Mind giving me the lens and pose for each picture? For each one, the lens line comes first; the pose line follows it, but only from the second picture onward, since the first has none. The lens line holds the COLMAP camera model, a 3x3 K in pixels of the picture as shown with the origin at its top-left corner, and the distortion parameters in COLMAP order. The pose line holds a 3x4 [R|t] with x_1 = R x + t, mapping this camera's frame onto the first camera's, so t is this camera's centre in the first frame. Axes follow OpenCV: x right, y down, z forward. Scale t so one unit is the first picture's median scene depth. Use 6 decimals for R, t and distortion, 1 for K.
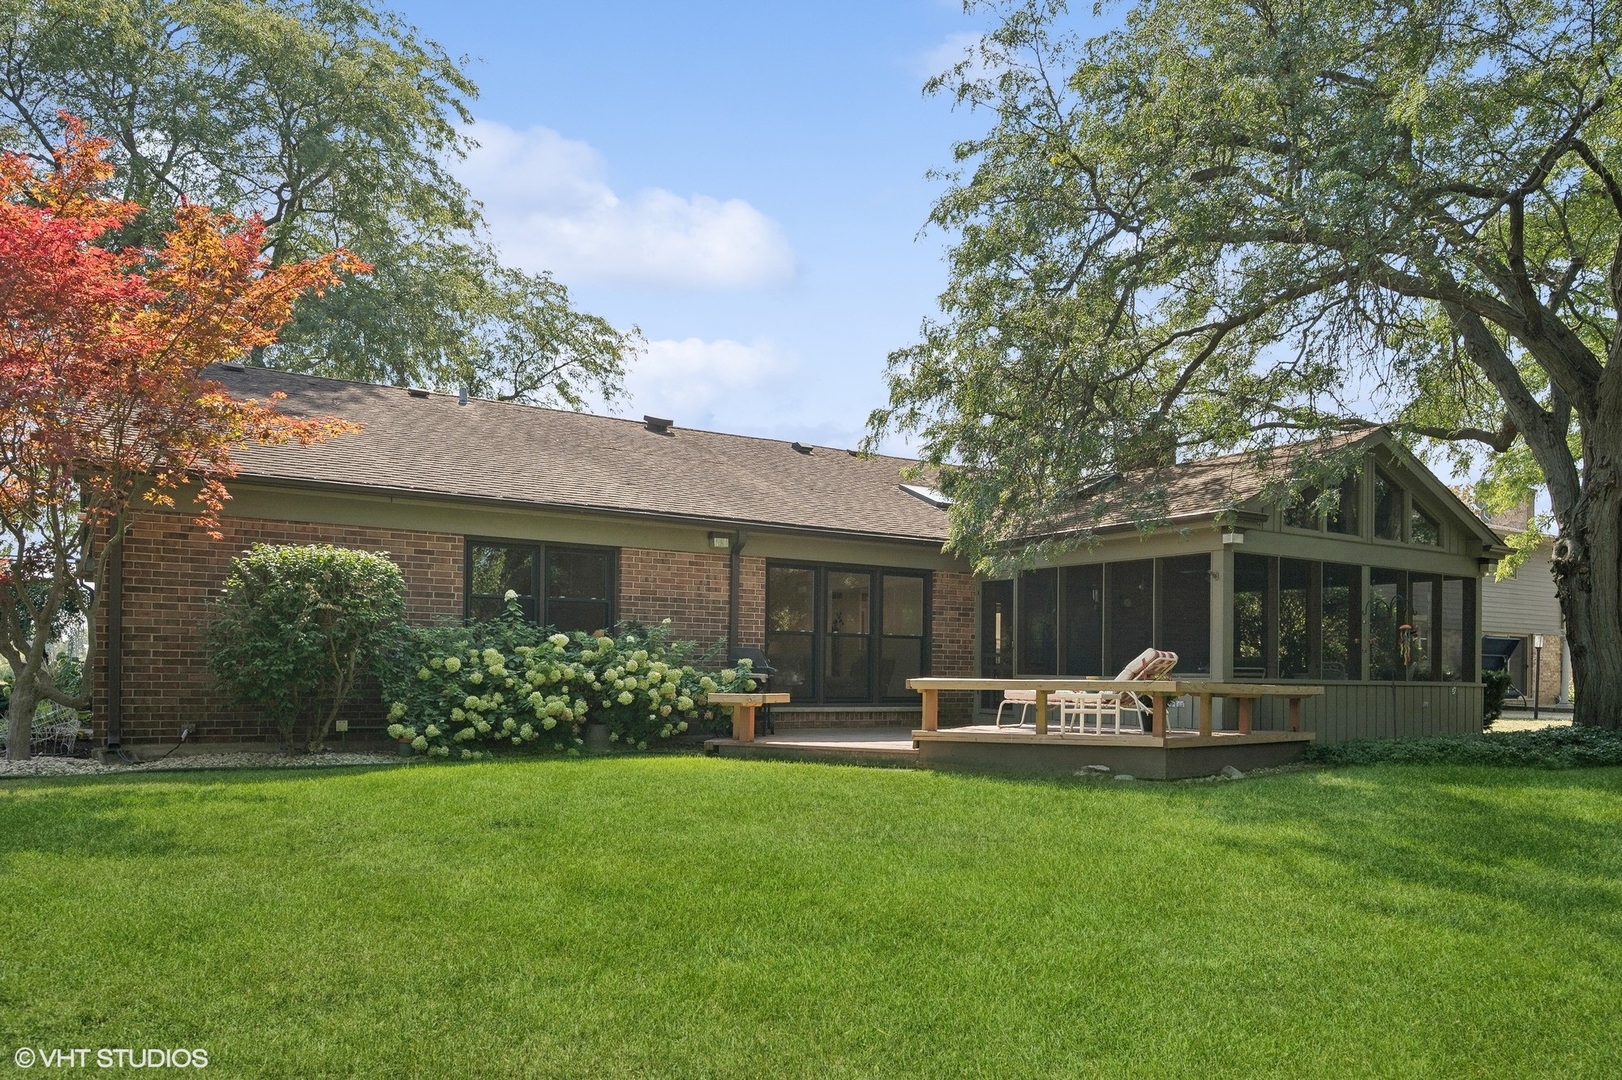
lens RADIAL K [[1201.2, 0, 811.2], [0, 1201.2, 681.9], [0, 0, 1]] dist [-0.000497, -0.000426]
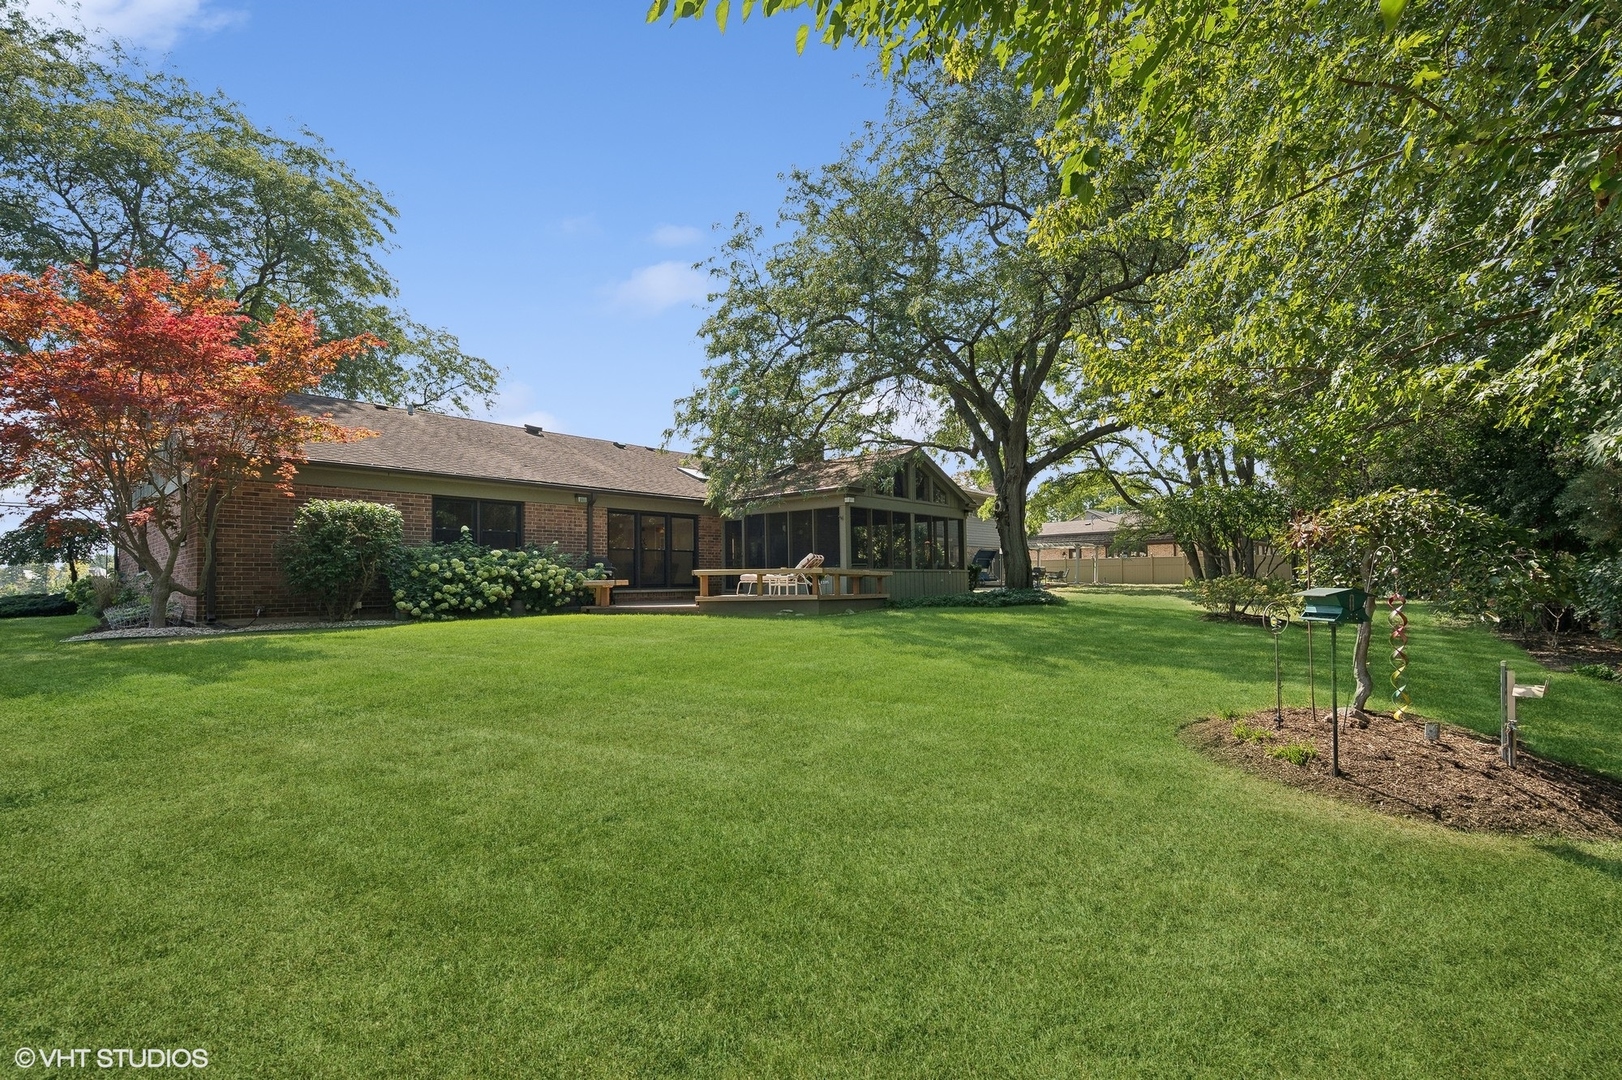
lens RADIAL K [[701.9, 0, 810.8], [0, 701.9, 578.0], [0, 0, 1]] dist [-0.000721, 0.000022]
pose [[0.963959, -0.022307, 0.265113, -0.028479], [0.023097, 0.999733, 0.000139, 0.010825], [-0.265046, 0.005989, 0.964217, -0.120951]]
